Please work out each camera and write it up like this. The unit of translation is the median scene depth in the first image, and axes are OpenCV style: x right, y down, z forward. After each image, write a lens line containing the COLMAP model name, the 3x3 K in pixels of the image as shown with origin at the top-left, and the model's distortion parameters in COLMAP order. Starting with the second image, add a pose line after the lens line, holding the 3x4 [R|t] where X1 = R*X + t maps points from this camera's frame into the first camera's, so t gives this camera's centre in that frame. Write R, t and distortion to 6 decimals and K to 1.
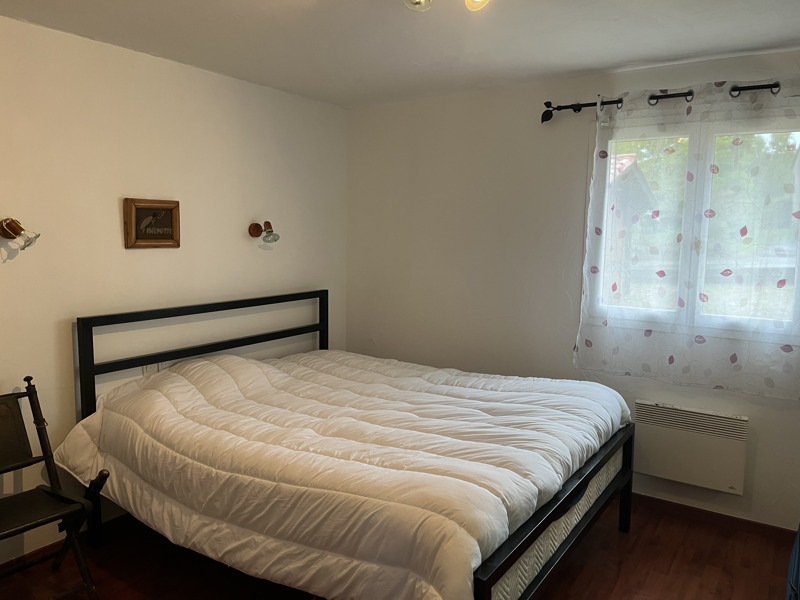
lens RADIAL K [[604.0, 0, 397.8], [0, 604.0, 297.2], [0, 0, 1]] dist [0.041412, -0.011972]
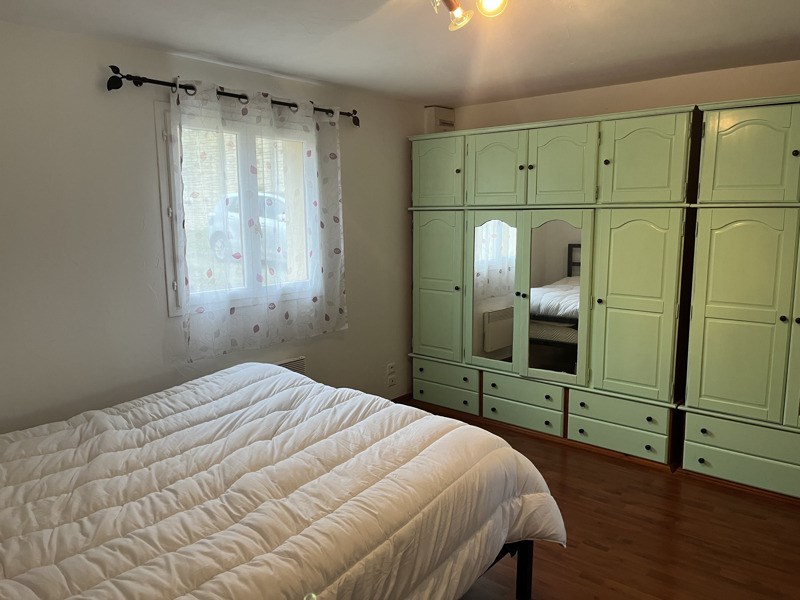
lens RADIAL K [[604.0, 0, 398.0], [0, 604.0, 302.7], [0, 0, 1]] dist [0.041412, -0.011972]
pose [[0.108392, -0.161523, 0.980898, -0.685074], [0.125390, 0.981053, 0.147693, -0.087449], [-0.986169, 0.106986, 0.126591, 0.621558]]
